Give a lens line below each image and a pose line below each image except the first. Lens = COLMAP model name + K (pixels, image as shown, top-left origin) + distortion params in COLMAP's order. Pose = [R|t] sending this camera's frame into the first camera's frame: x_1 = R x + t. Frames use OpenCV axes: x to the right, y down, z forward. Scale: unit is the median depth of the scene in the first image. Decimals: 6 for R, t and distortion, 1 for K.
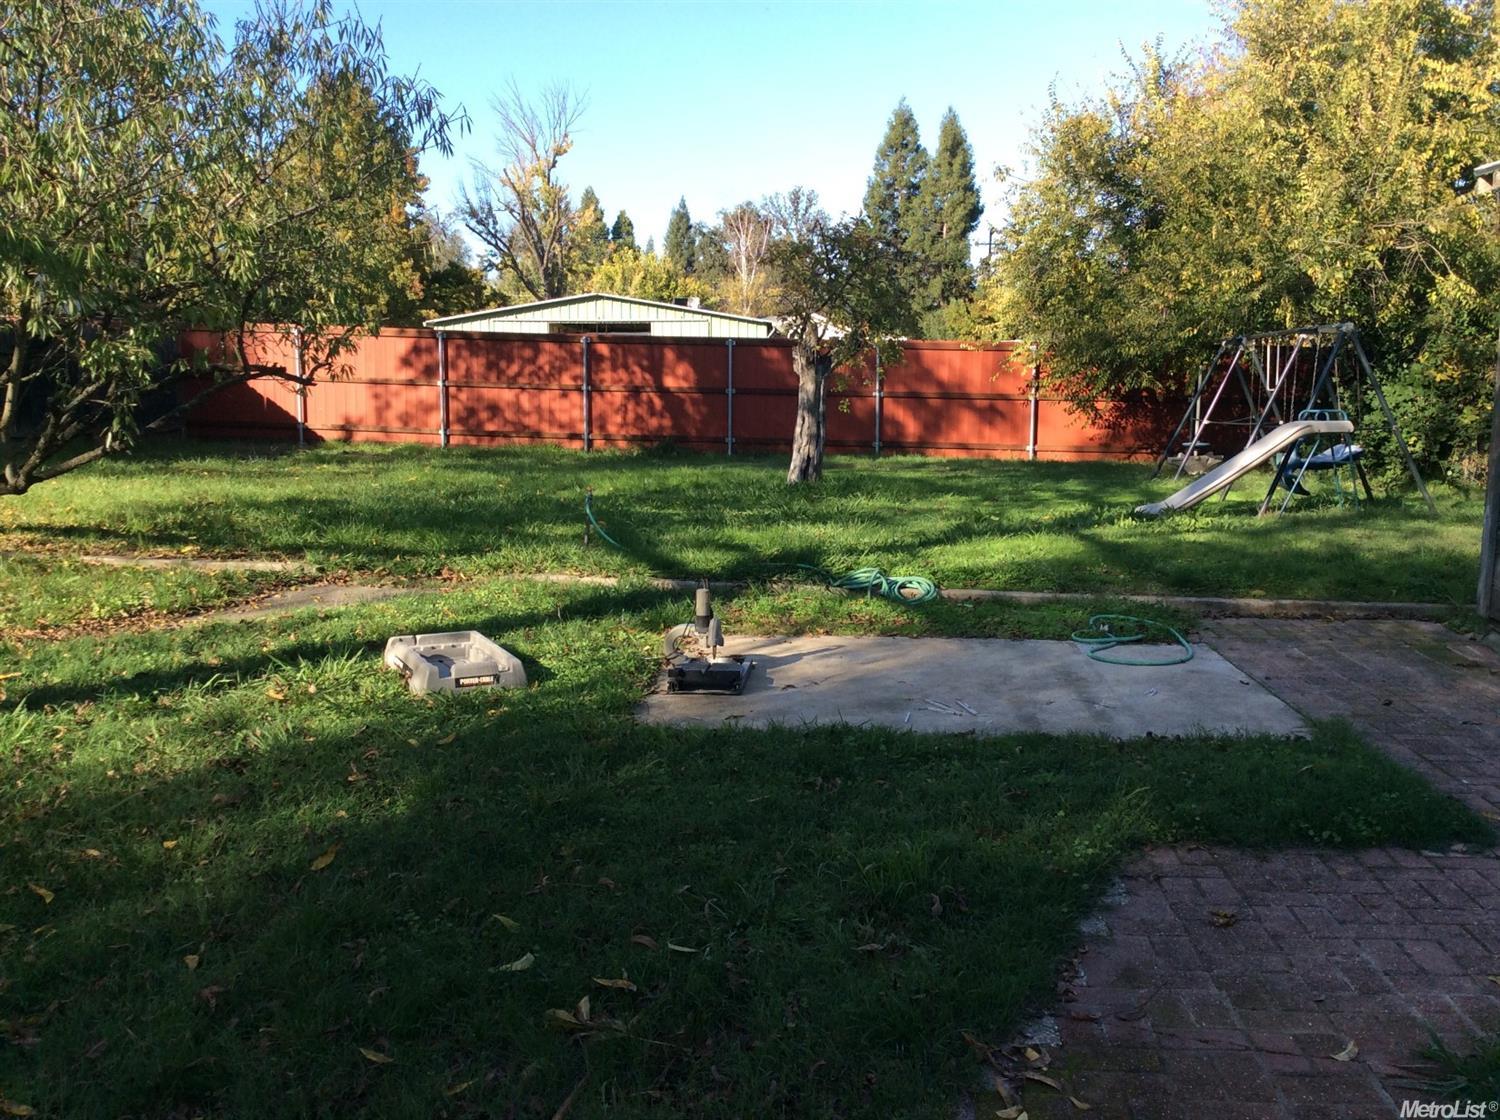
lens RADIAL K [[1383.9, 0, 762.5], [0, 1383.9, 555.0], [0, 0, 1]] dist [0.062187, 0.000000]
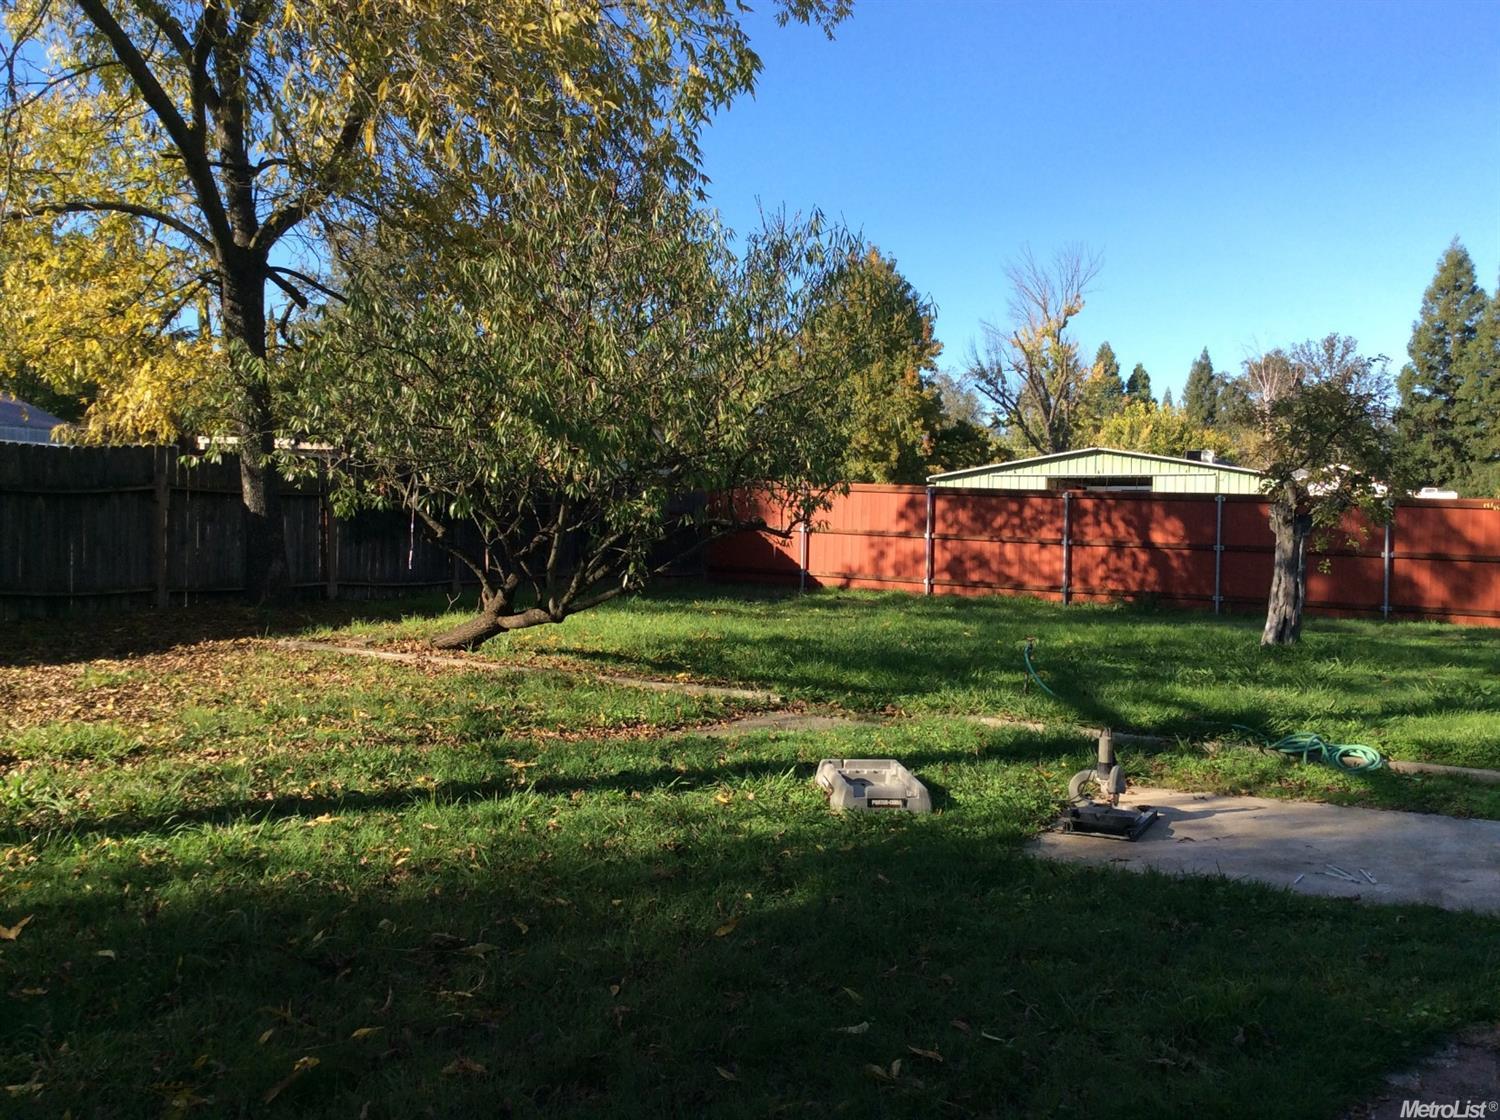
lens RADIAL K [[1383.9, 0, 753.5], [0, 1383.9, 554.0], [0, 0, 1]] dist [0.062187, 0.000000]
pose [[0.933194, 0.022614, -0.358660, 0.061881], [-0.061678, 0.993288, -0.097850, 0.004971], [0.354040, 0.113434, 0.928326, -0.069047]]
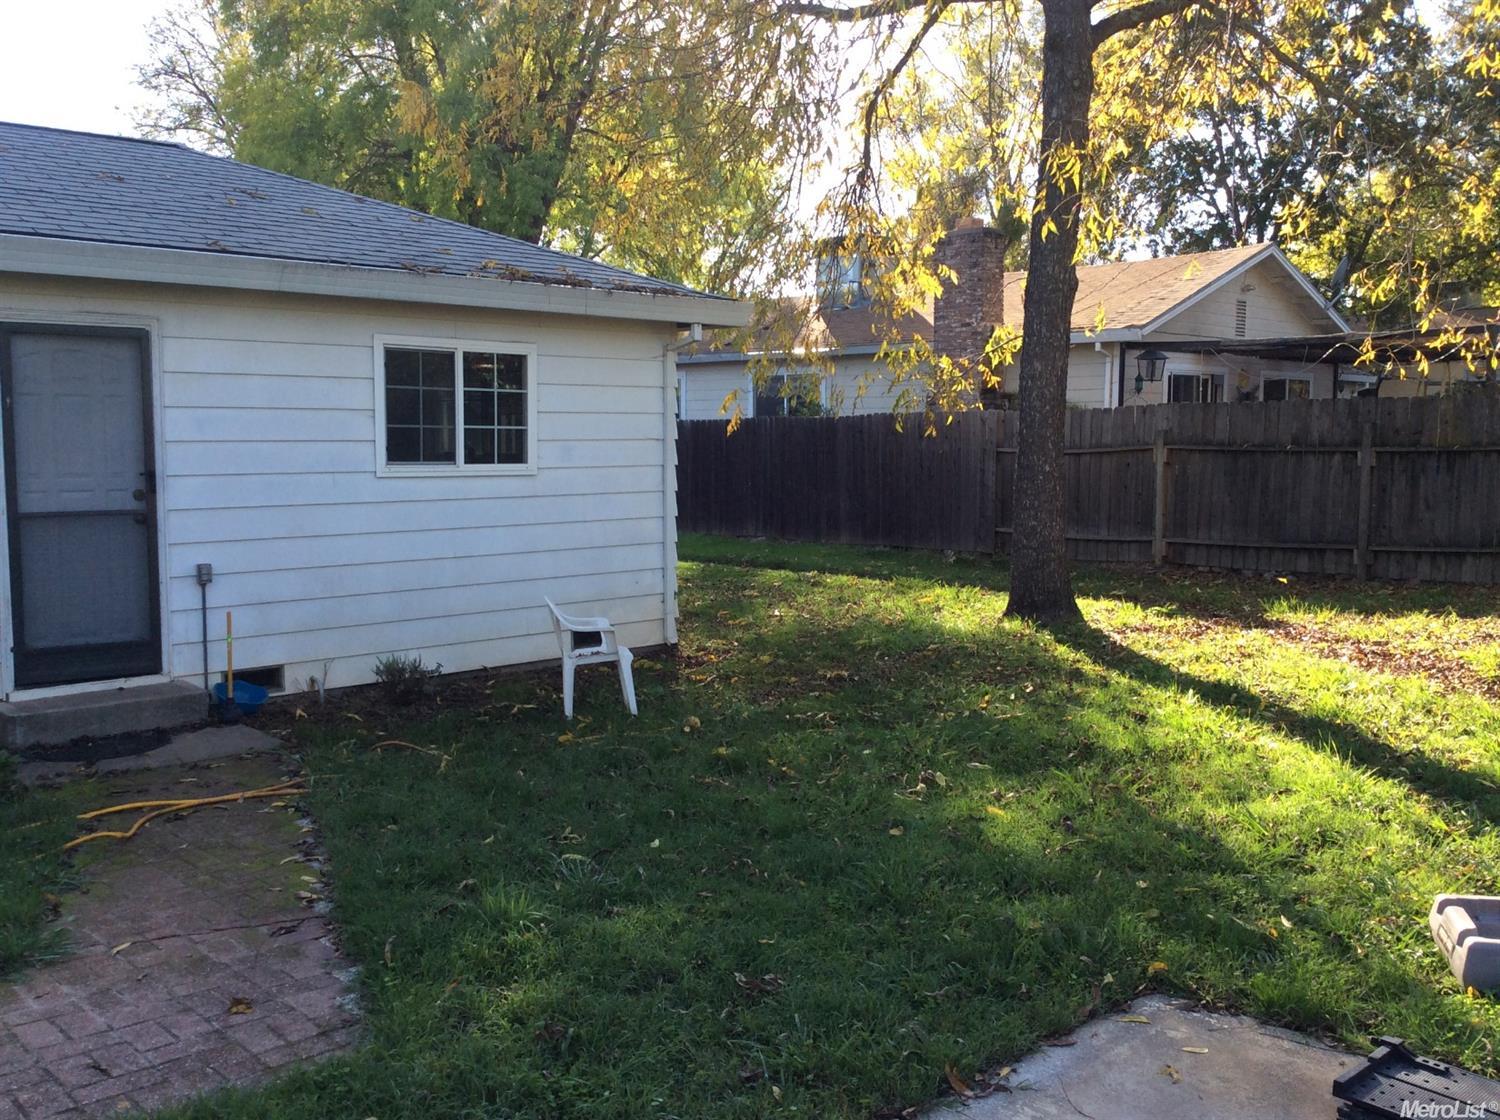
lens RADIAL K [[1383.9, 0, 750.3], [0, 1383.9, 561.8], [0, 0, 1]] dist [0.062187, 0.000000]
pose [[-0.688297, 0.052859, -0.723500, 0.316191], [-0.107840, 0.978805, 0.174104, -0.114357], [0.717368, 0.197858, -0.668008, 0.747037]]
